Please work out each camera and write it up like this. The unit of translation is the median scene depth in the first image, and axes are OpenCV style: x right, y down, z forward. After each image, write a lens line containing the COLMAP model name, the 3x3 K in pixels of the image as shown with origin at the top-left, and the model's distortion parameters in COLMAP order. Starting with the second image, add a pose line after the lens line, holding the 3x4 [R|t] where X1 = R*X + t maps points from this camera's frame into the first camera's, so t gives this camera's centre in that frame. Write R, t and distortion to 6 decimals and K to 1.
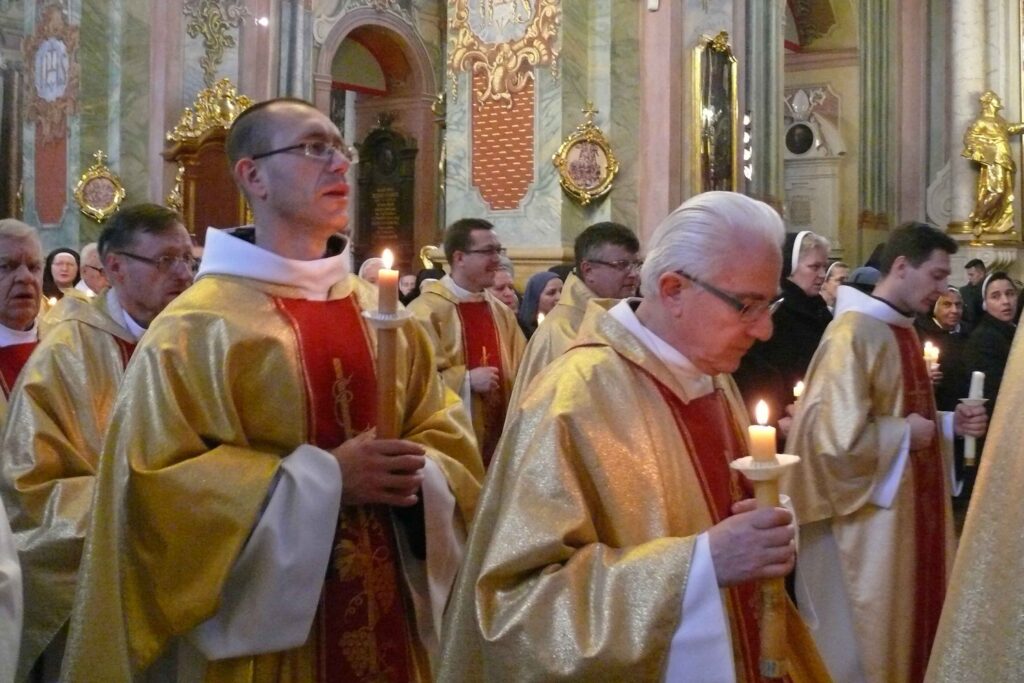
lens RADIAL K [[1233.9, 0, 576.8], [0, 1233.9, 289.4], [0, 0, 1]] dist [-0.212352, 0.266398]
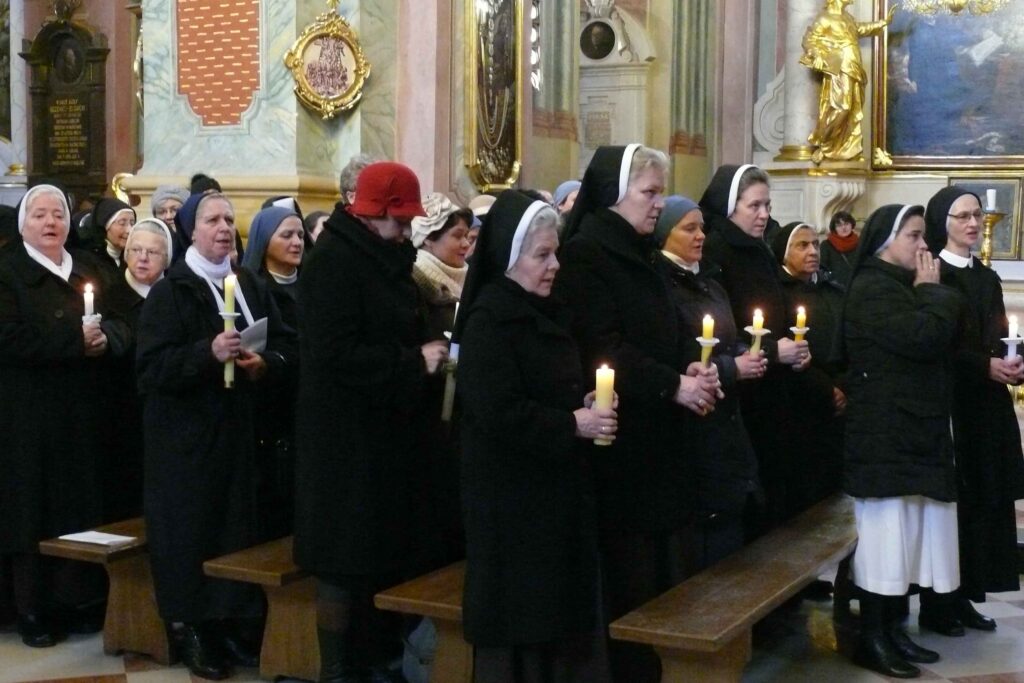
lens RADIAL K [[1492.8, 0, 512.0], [0, 1492.8, 341.5], [0, 0, 1]] dist [-0.109256, 0.423627]
pose [[0.991553, -0.010383, 0.129287, -0.000276], [0.000778, 0.997249, 0.074126, 0.000779], [-0.129701, -0.073399, 0.988833, 0.037221]]
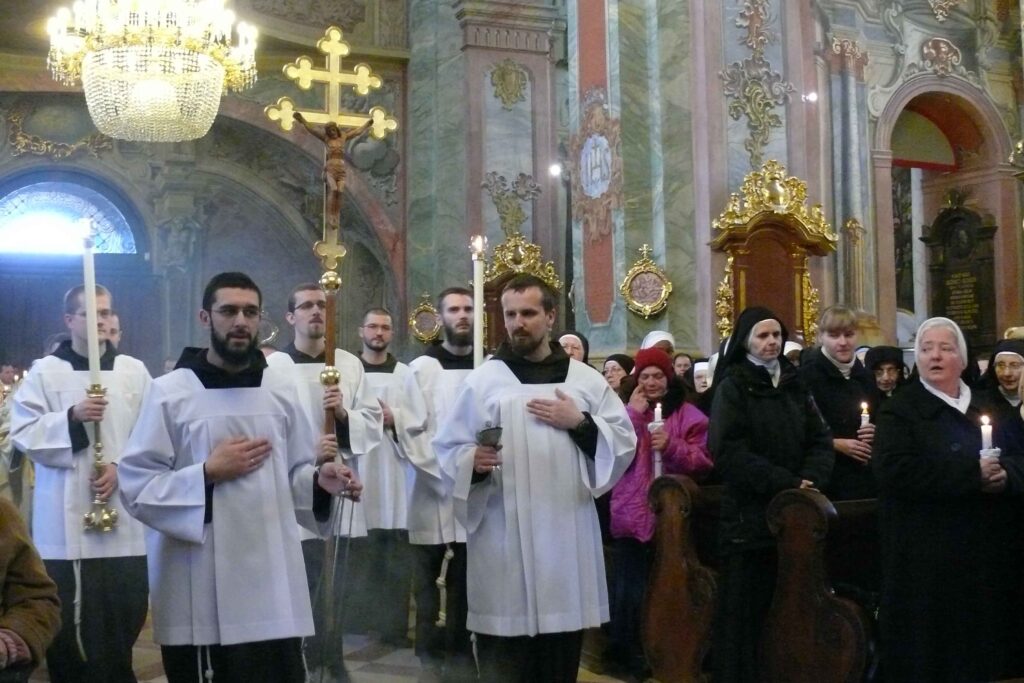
lens RADIAL K [[1209.3, 0, 437.3], [0, 1209.3, 313.7], [0, 0, 1]] dist [-0.205313, 0.223072]
pose [[0.835732, -0.045996, -0.547209, -0.012661], [0.007743, 0.997374, -0.072009, 0.007742], [0.549084, 0.055943, 0.833893, 0.108210]]
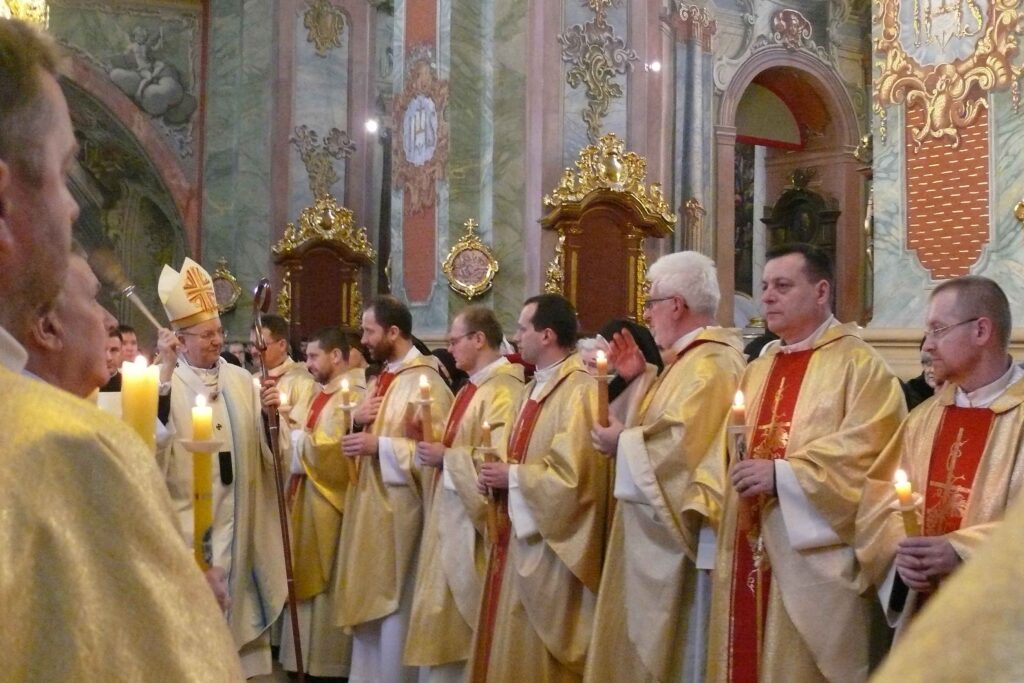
lens RADIAL K [[1356.0, 0, 516.4], [0, 1356.0, 321.1], [0, 0, 1]] dist [-0.155979, 0.279489]
pose [[0.933406, -0.005868, -0.358774, -0.008091], [-0.008570, 0.999216, -0.038640, -0.001929], [0.358719, 0.039142, 0.932625, 0.081908]]
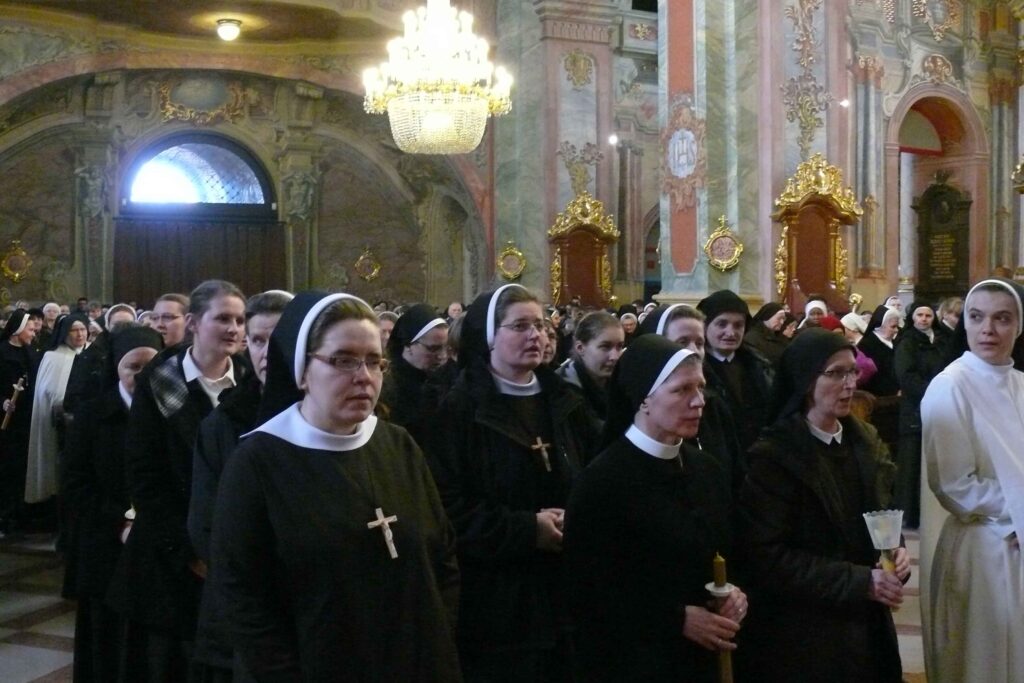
lens RADIAL K [[1114.0, 0, 489.7], [0, 1114.0, 339.4], [0, 0, 1]] dist [-0.197739, 0.200346]
pose [[0.870614, 0.007175, -0.491914, -0.034357], [0.003372, 0.999783, 0.020551, -0.008240], [0.491955, -0.019551, 0.870401, -0.149061]]
